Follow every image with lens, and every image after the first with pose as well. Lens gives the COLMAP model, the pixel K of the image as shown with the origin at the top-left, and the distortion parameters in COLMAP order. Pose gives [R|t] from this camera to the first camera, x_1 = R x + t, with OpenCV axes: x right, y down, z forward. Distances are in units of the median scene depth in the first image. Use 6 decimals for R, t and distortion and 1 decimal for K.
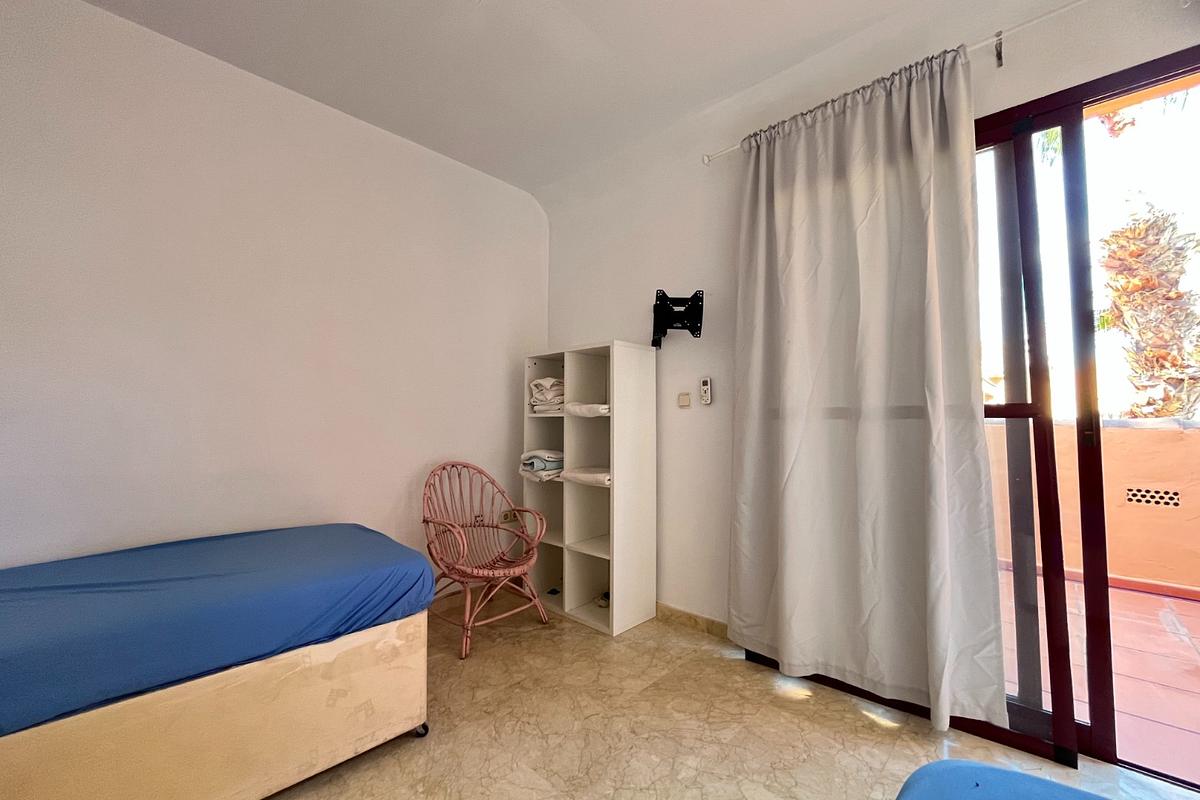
lens RADIAL K [[481.7, 0, 600.4], [0, 481.7, 397.6], [0, 0, 1]] dist [-0.000274, -0.000142]
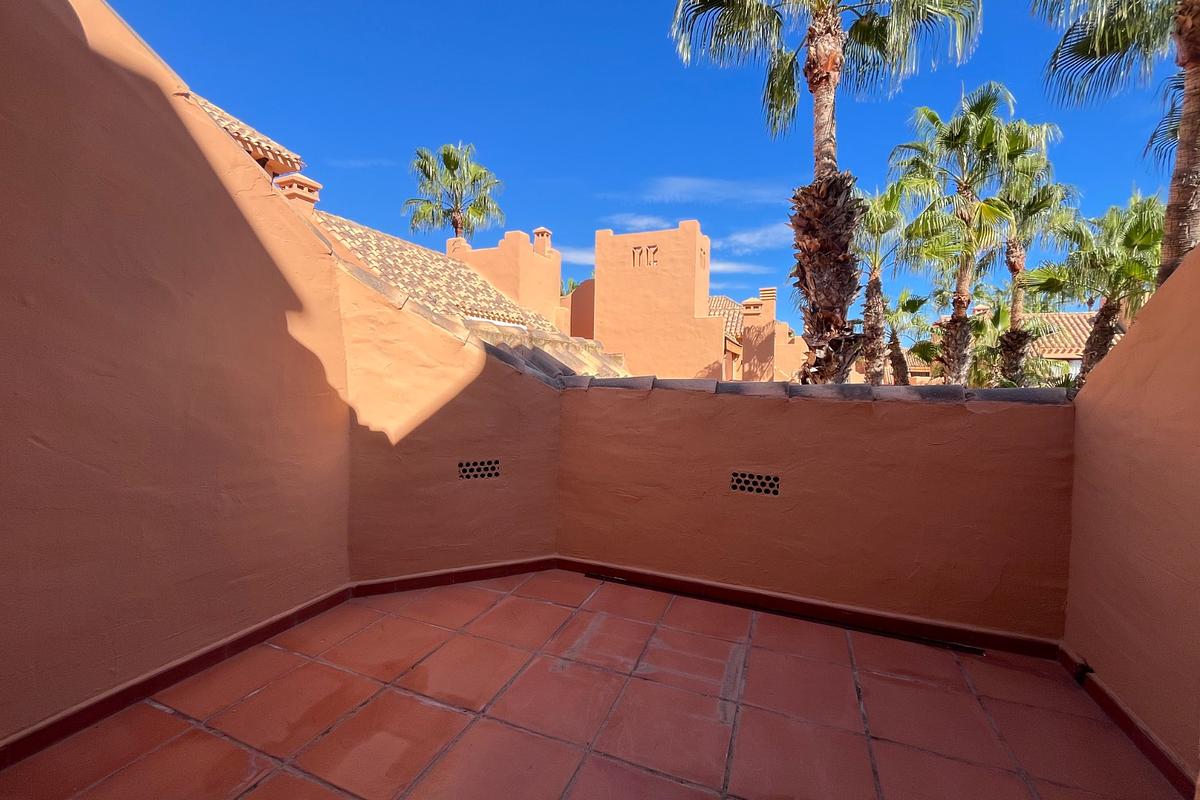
lens RADIAL K [[481.7, 0, 597.2], [0, 481.7, 398.3], [0, 0, 1]] dist [-0.000274, -0.000142]
pose [[0.934258, -0.006674, 0.356536, 0.330379], [-0.028820, 0.995141, 0.094149, 0.002086], [-0.355432, -0.098235, 0.929526, 0.198941]]
